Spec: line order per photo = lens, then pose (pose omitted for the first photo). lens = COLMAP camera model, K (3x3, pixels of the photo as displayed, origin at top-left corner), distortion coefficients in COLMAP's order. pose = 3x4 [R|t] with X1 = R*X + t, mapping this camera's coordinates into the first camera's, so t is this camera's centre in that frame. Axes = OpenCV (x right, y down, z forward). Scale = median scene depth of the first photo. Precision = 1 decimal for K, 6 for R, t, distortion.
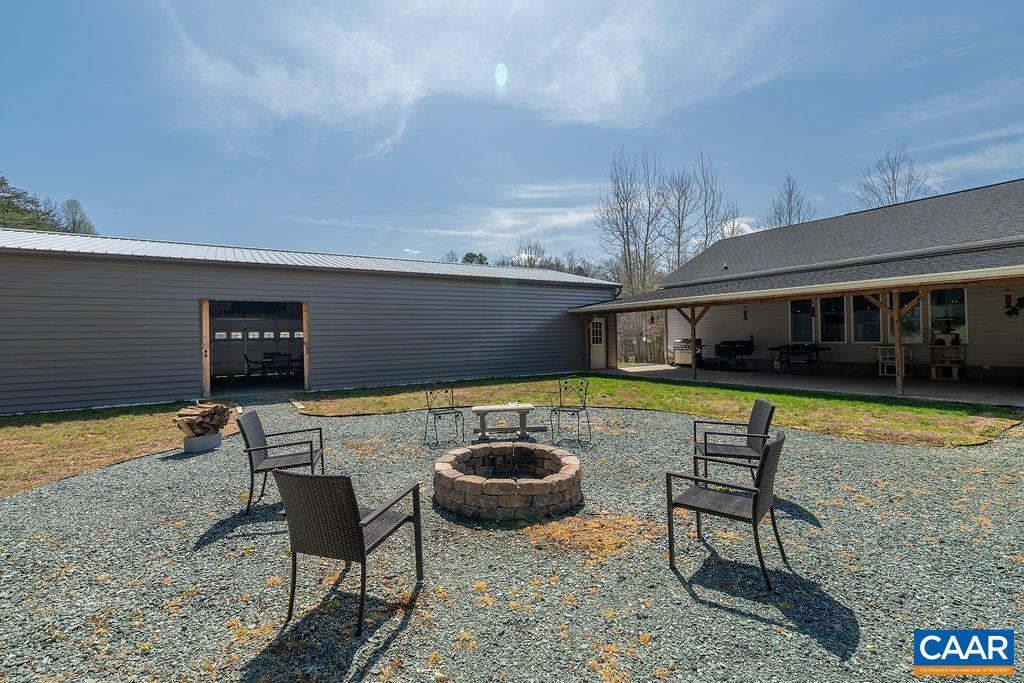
lens RADIAL K [[458.7, 0, 510.1], [0, 458.7, 334.1], [0, 0, 1]] dist [-0.001298, 0.000097]
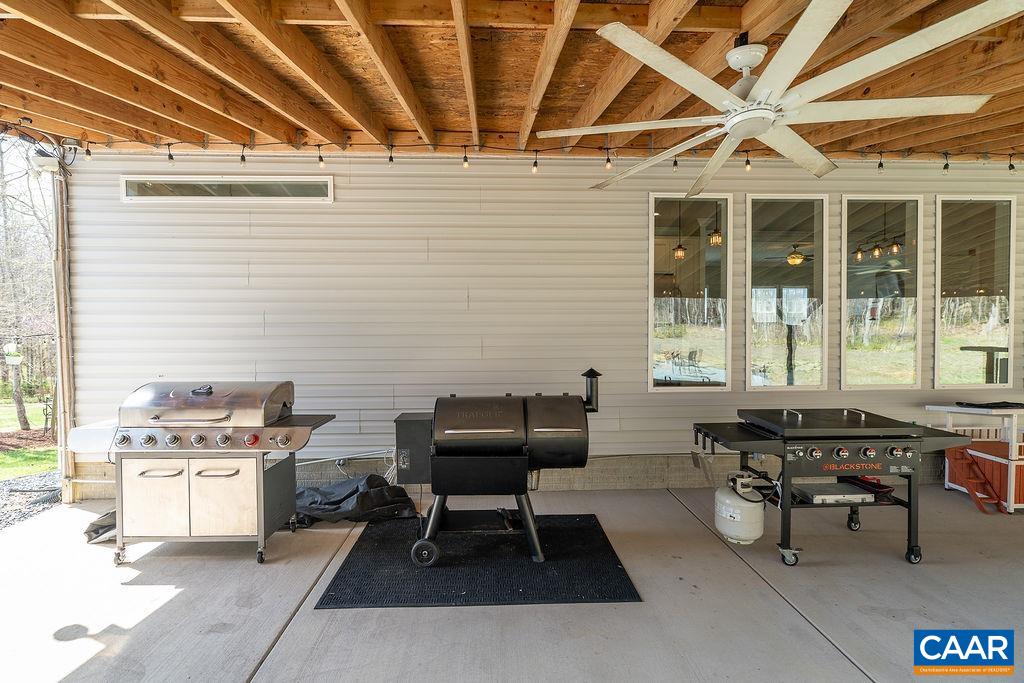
lens RADIAL K [[458.7, 0, 510.1], [0, 458.7, 334.1], [0, 0, 1]] dist [-0.001298, 0.000097]
pose [[0.516467, 0.009700, 0.856252, 0.320427], [-0.008838, 0.999943, -0.005997, -0.011441], [-0.856261, -0.004470, 0.516524, 0.888596]]
